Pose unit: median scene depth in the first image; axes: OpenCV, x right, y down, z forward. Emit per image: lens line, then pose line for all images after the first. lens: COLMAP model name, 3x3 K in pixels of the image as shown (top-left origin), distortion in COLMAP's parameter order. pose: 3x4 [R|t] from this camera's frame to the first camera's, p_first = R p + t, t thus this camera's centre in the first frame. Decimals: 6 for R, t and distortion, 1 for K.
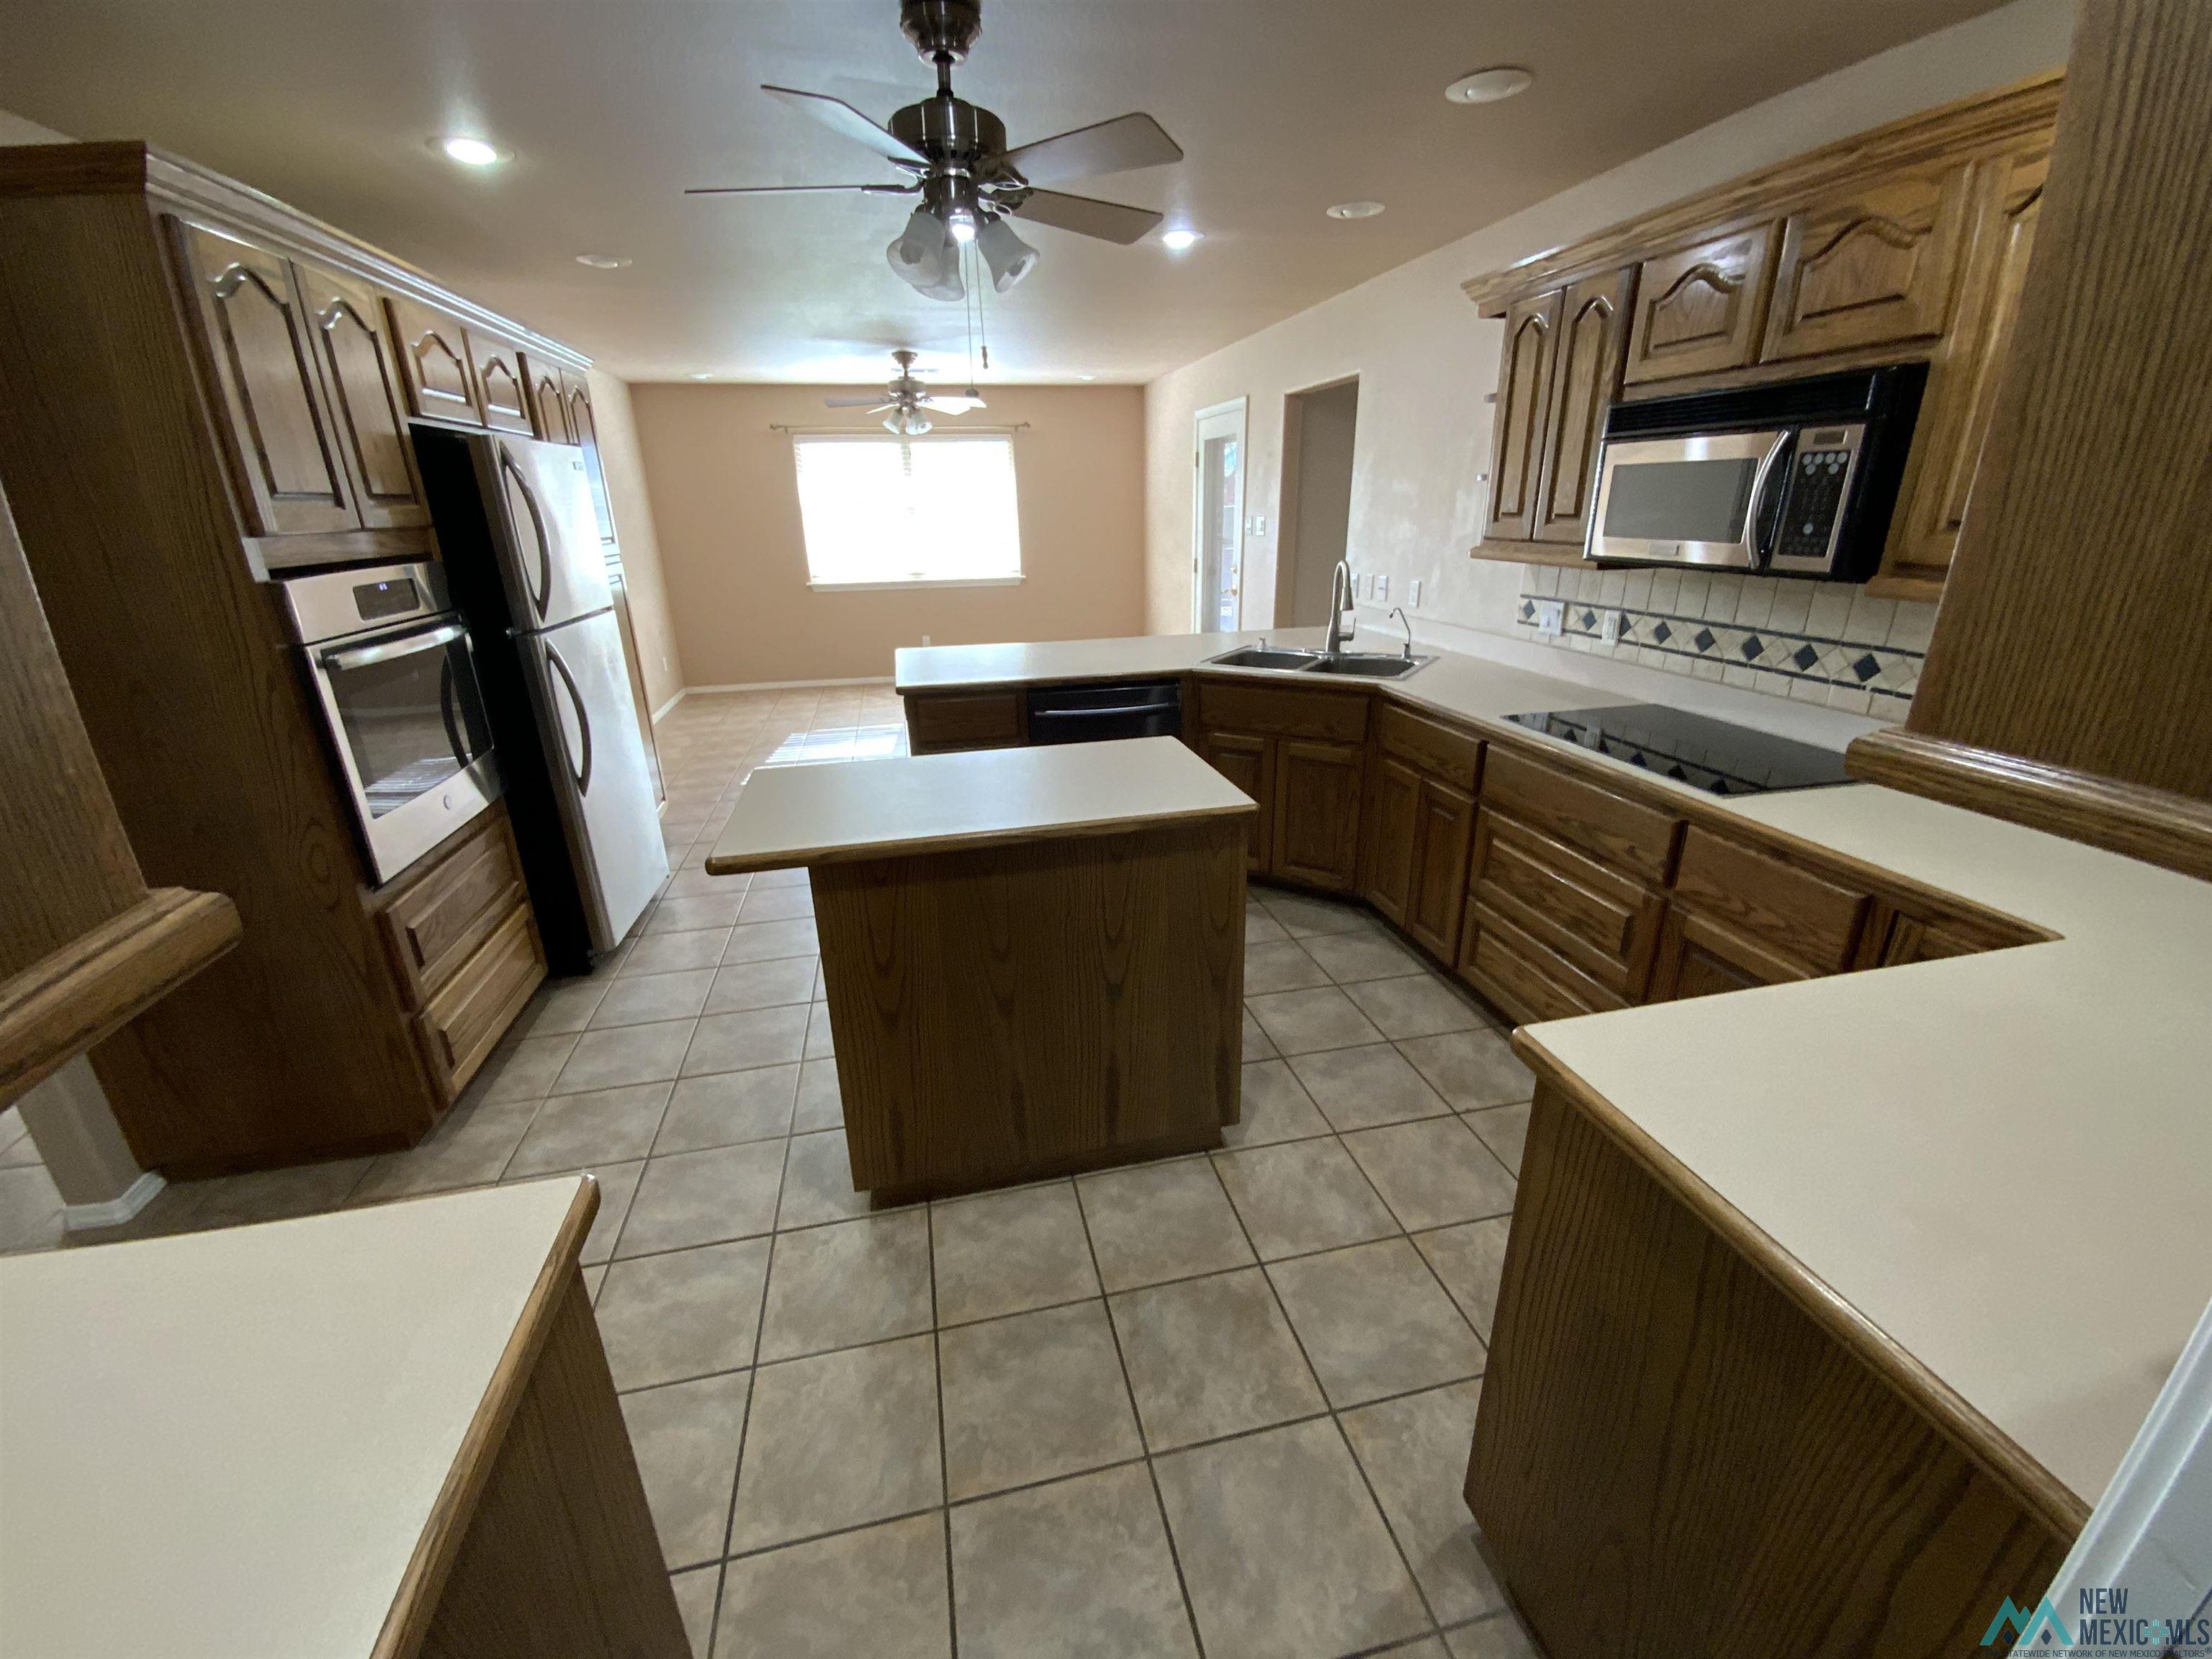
lens RADIAL K [[892.9, 0, 1106.0], [0, 892.9, 829.5], [0, 0, 1]] dist [0.013400, 0.000164]
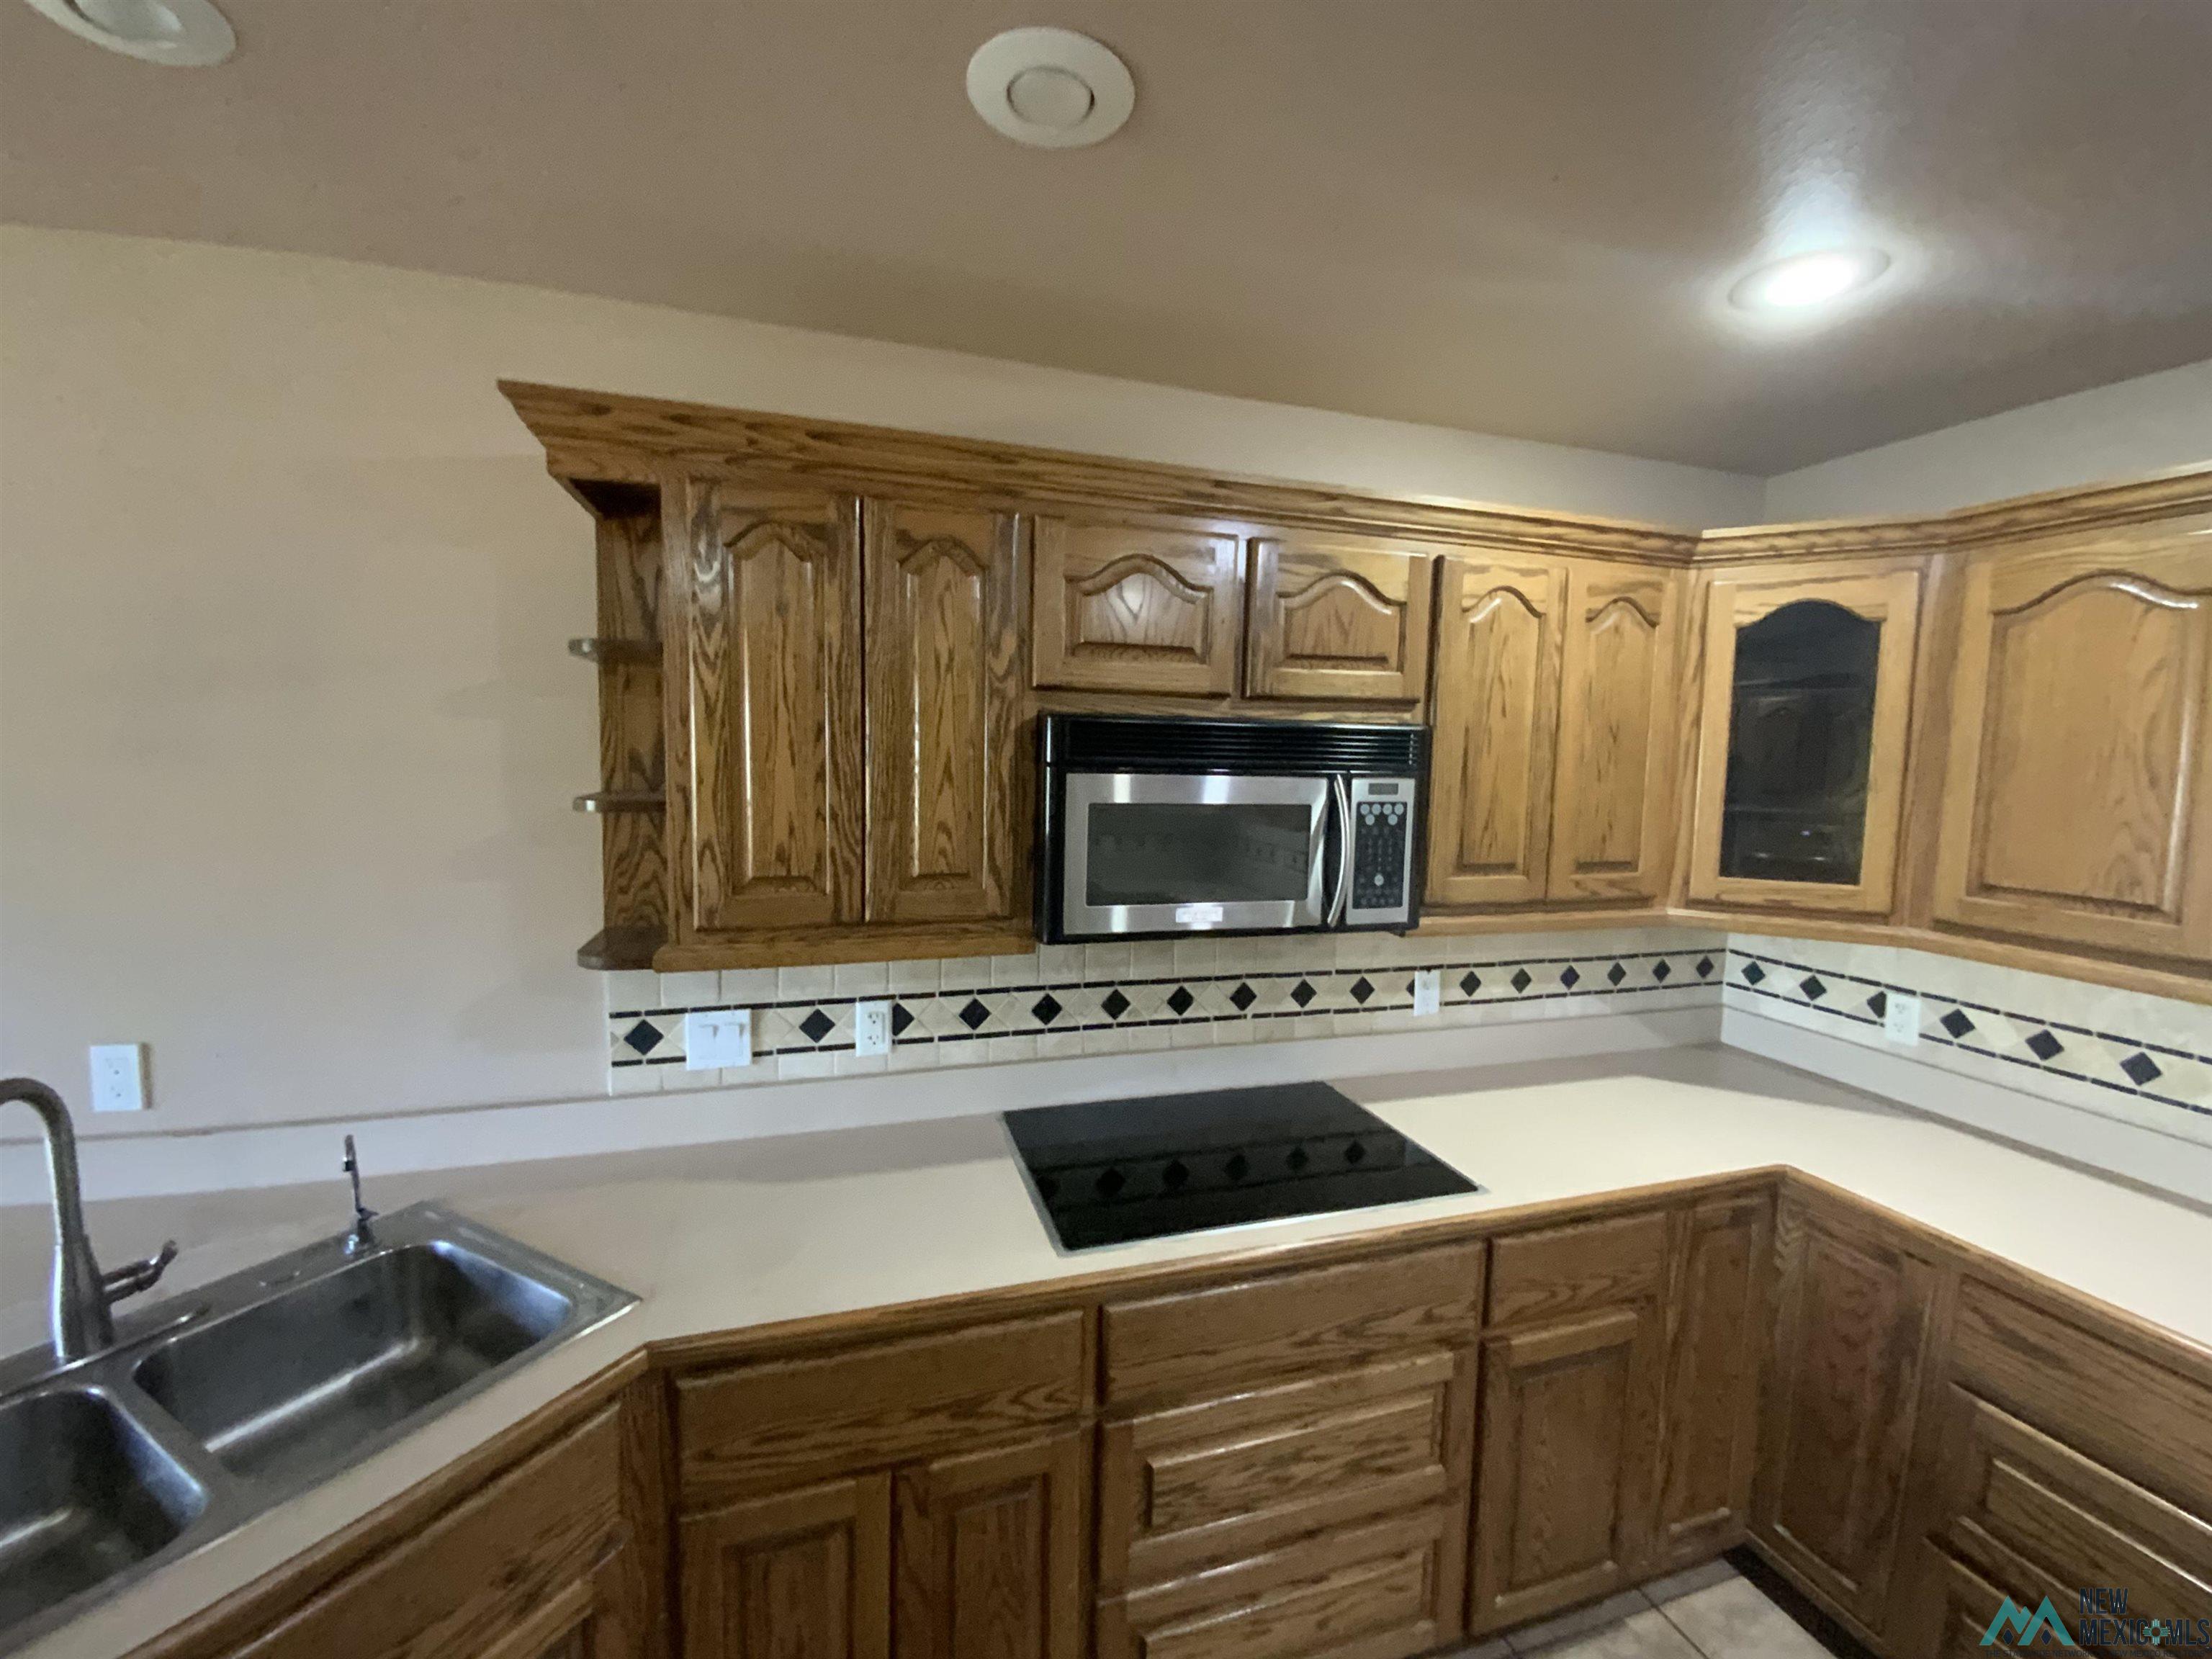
lens RADIAL K [[888.2, 0, 1103.2], [0, 888.2, 826.0], [0, 0, 1]] dist [0.014015, -0.013566]
pose [[-0.076328, -0.080979, 0.993789, -0.070050], [0.329655, 0.938597, 0.101801, -0.468166], [-0.941011, 0.335378, -0.044946, 1.058646]]
